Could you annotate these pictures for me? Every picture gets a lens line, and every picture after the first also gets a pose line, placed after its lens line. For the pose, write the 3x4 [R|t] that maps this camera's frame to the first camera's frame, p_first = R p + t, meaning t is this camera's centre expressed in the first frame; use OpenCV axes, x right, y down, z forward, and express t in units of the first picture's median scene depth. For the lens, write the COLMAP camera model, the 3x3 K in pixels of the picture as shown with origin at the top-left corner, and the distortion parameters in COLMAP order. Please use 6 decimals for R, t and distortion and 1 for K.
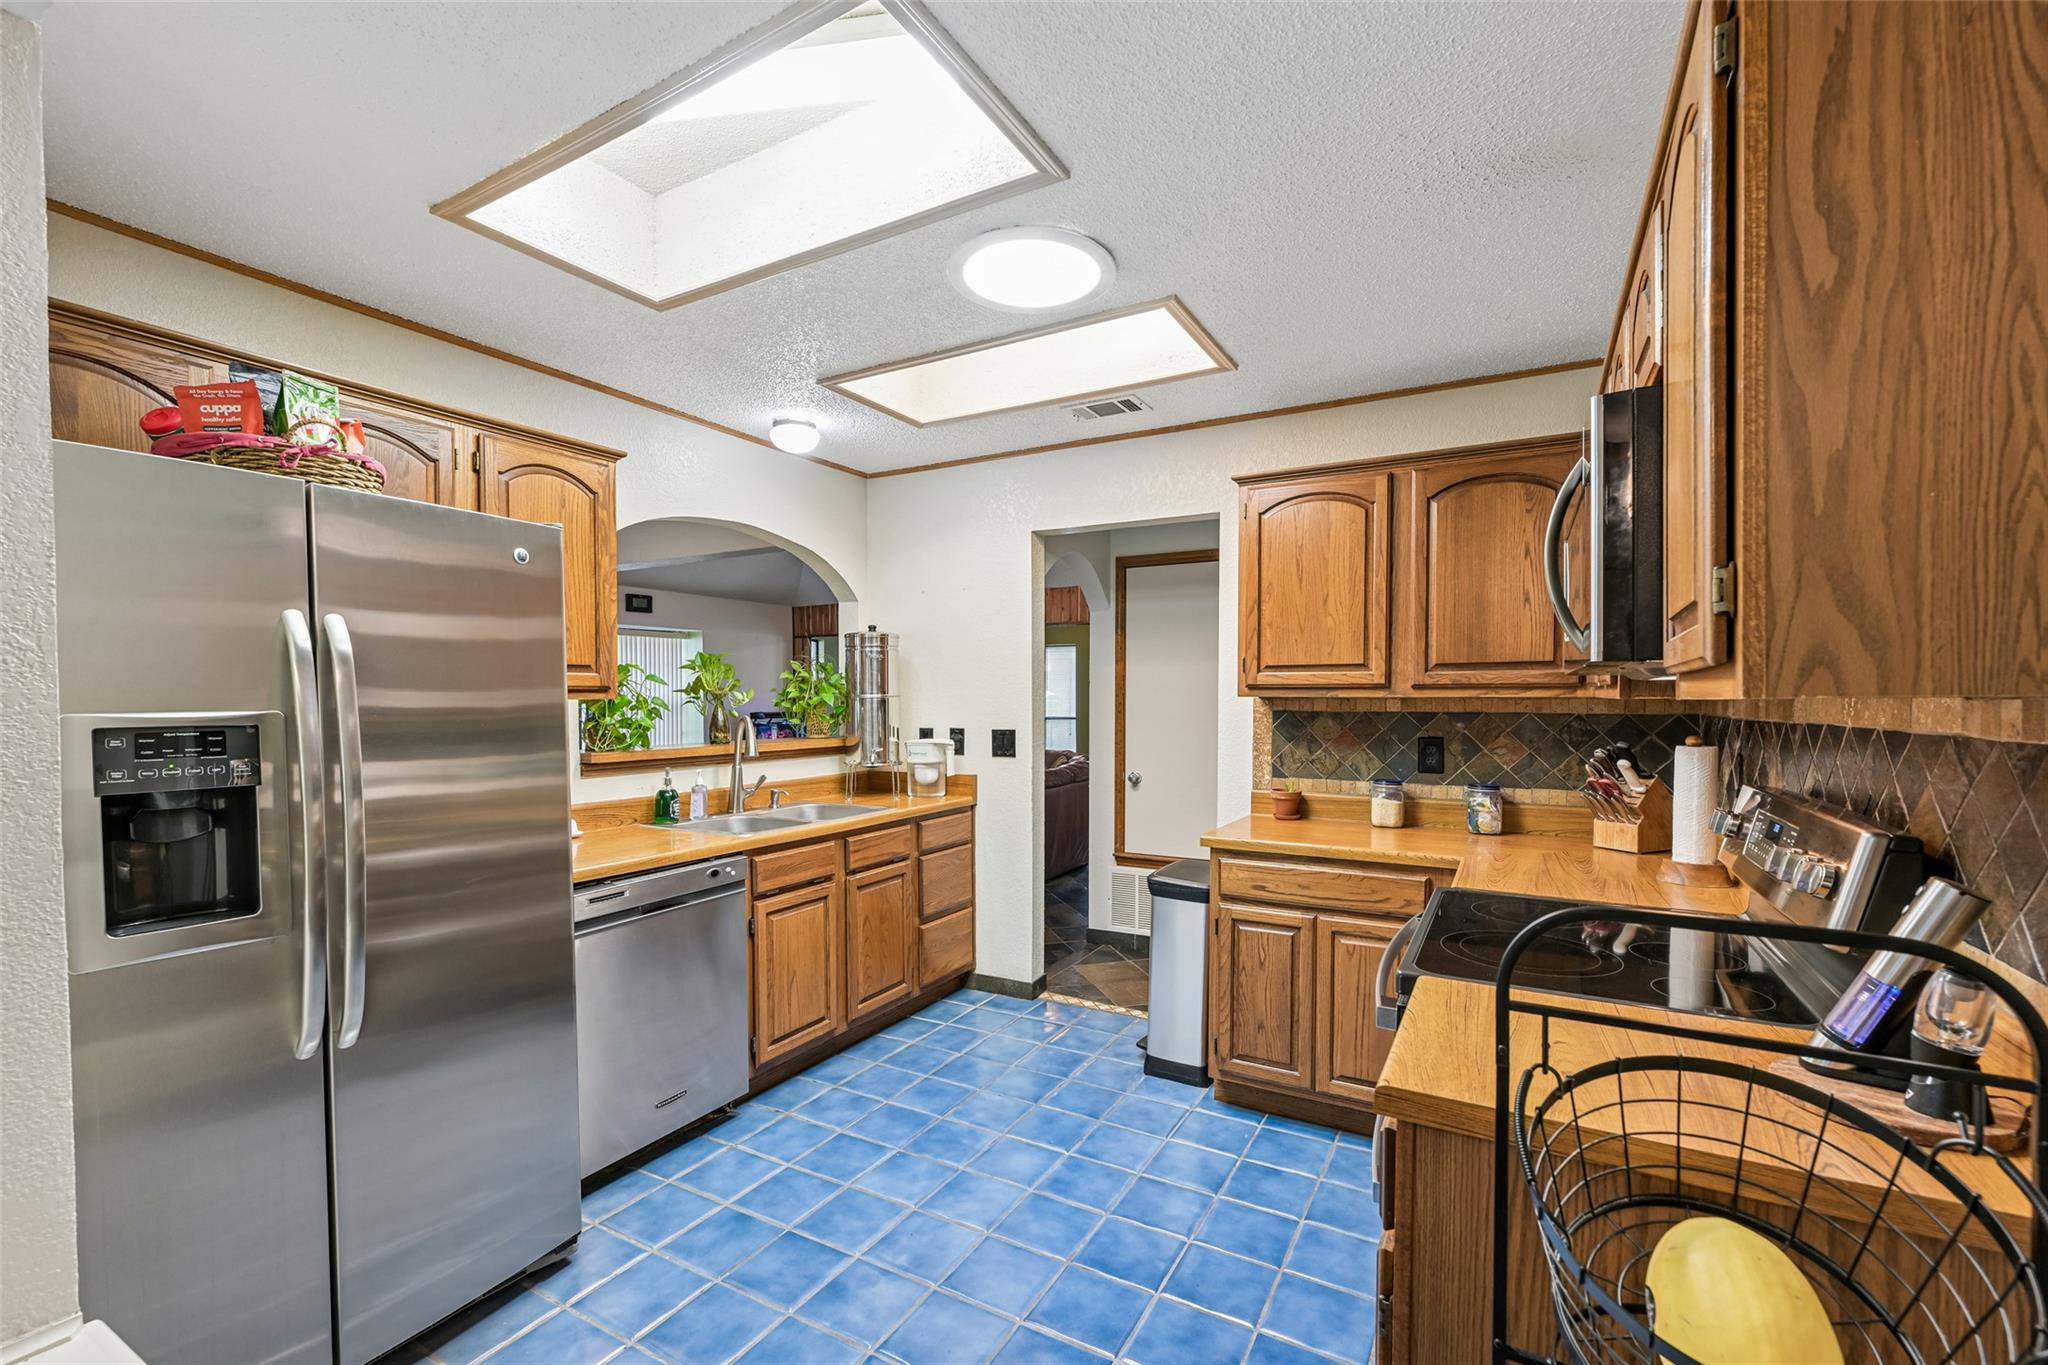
lens RADIAL K [[859.5, 0, 1026.5], [0, 859.5, 692.5], [0, 0, 1]] dist [0.028281, -0.017036]
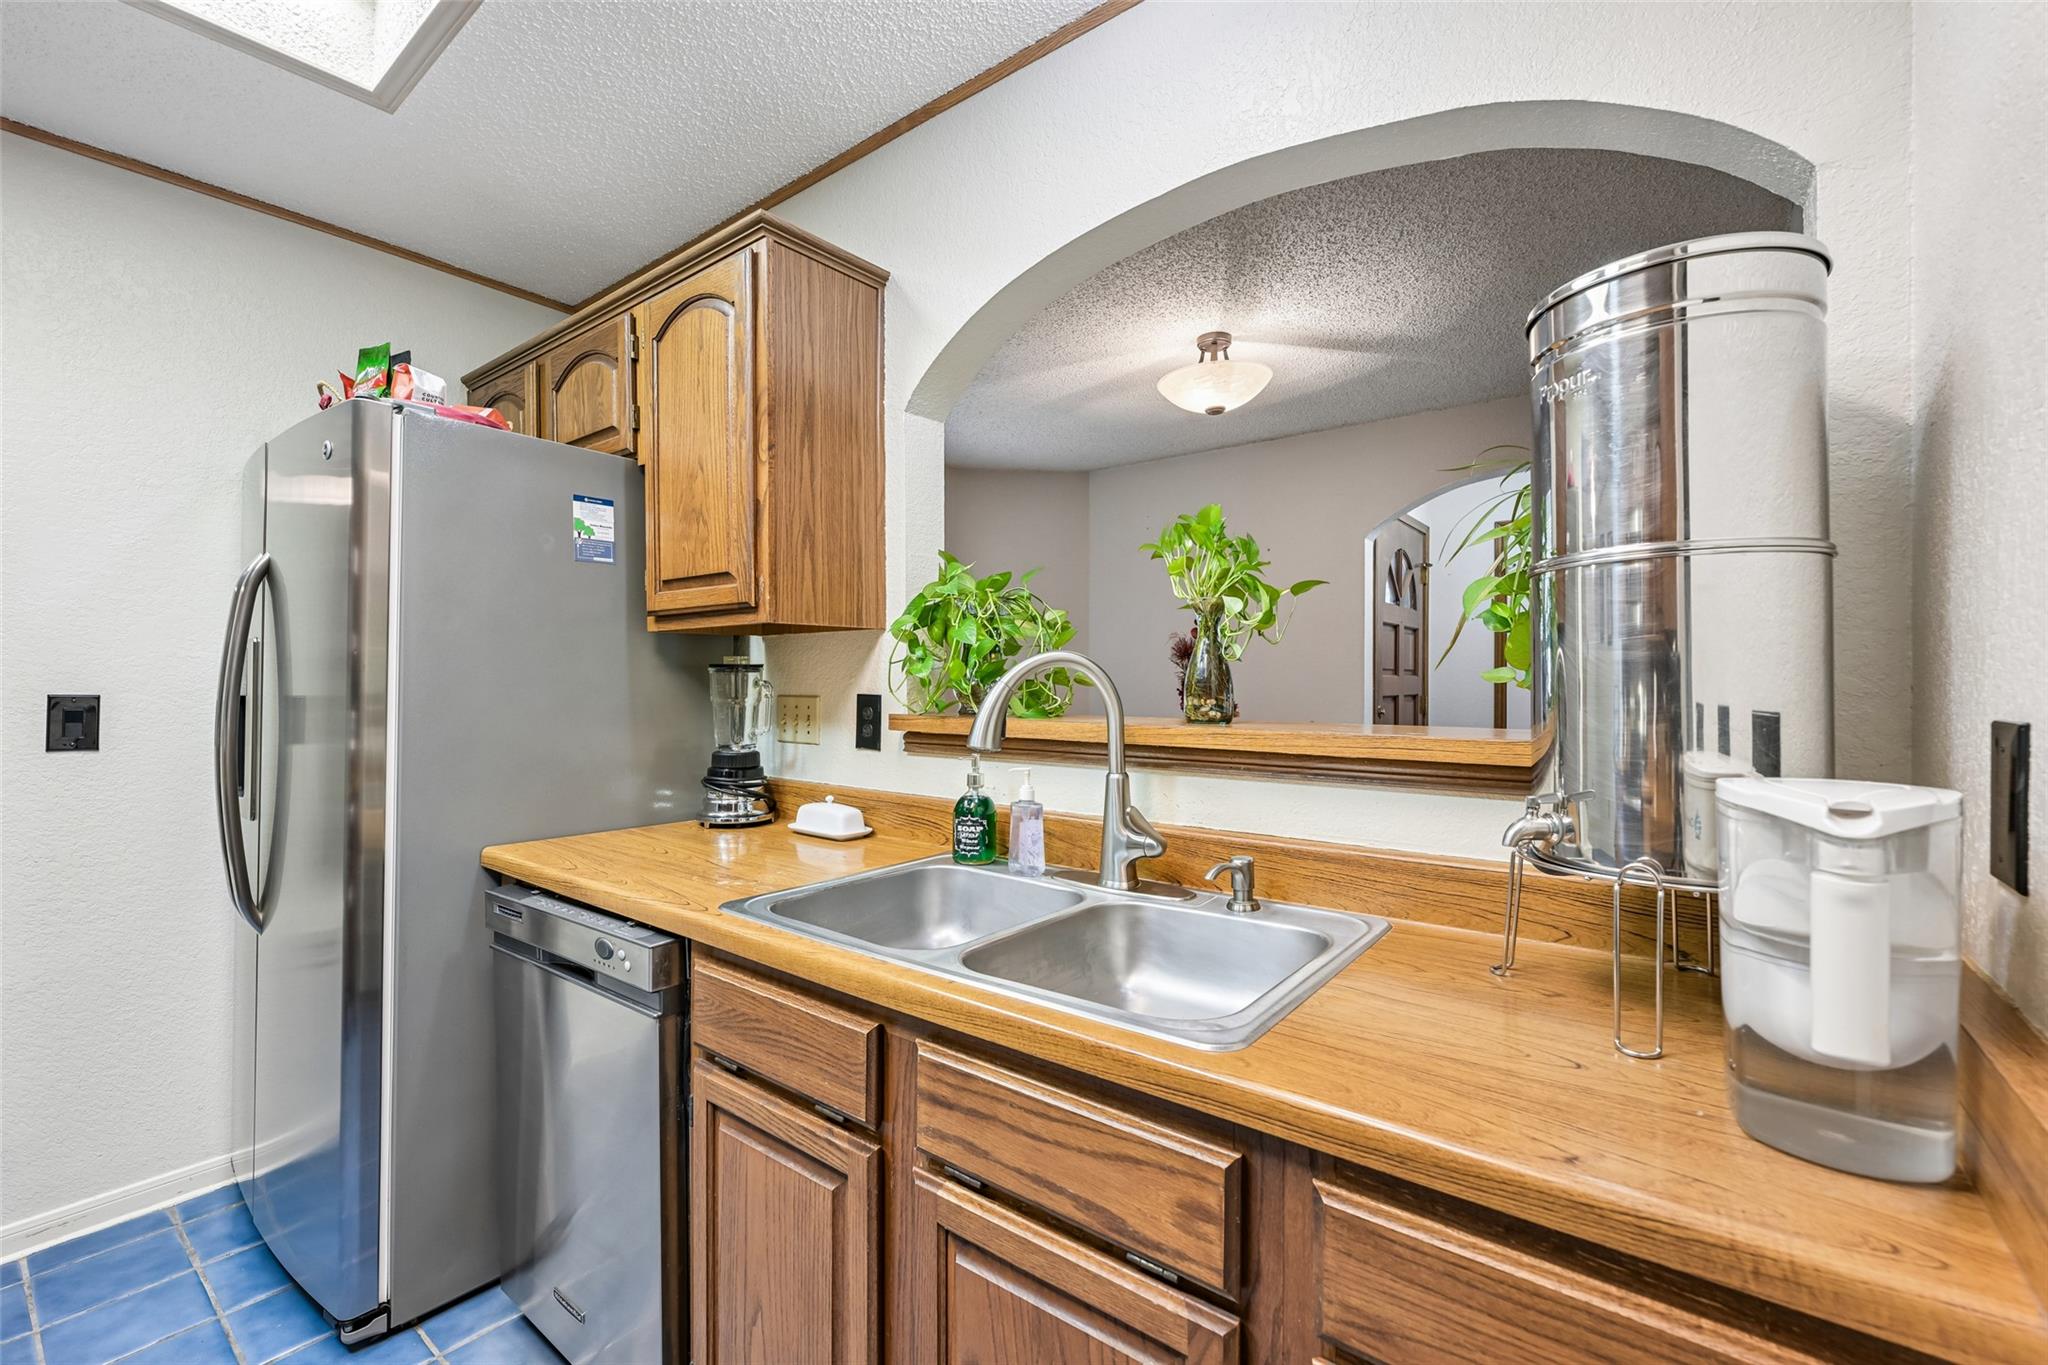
lens RADIAL K [[859.5, 0, 1026.5], [0, 859.5, 692.5], [0, 0, 1]] dist [0.028281, -0.017036]
pose [[-0.153078, 0.008397, -0.988178, 0.085988], [0.010009, 0.999926, 0.006946, 0.046299], [0.988163, -0.008828, -0.153151, 1.095807]]
